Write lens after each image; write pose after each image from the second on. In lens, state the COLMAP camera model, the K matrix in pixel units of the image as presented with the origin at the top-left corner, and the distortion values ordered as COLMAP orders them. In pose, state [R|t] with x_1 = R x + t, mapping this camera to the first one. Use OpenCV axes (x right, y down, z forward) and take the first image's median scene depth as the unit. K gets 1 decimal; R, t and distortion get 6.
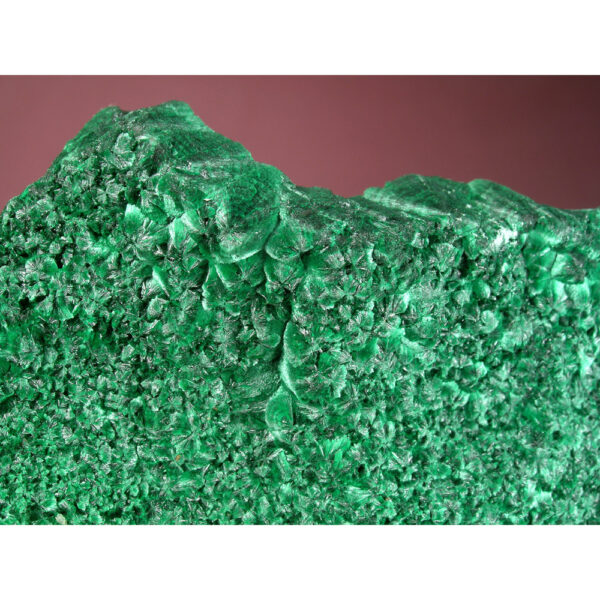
lens RADIAL K [[875.9, 0, 279.6], [0, 875.9, 300.7], [0, 0, 1]] dist [-0.151535, 0.000000]
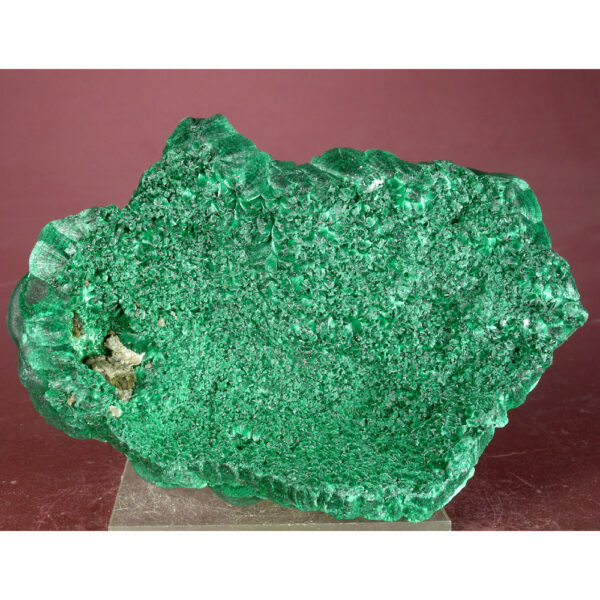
lens RADIAL K [[875.9, 0, 299.9], [0, 875.9, 299.8], [0, 0, 1]] dist [-0.151535, 0.000000]
pose [[0.999265, 0.000908, -0.038310, 0.157149], [0.008154, 0.971789, 0.235713, -0.304336], [0.037443, -0.235852, 0.971067, -1.151265]]
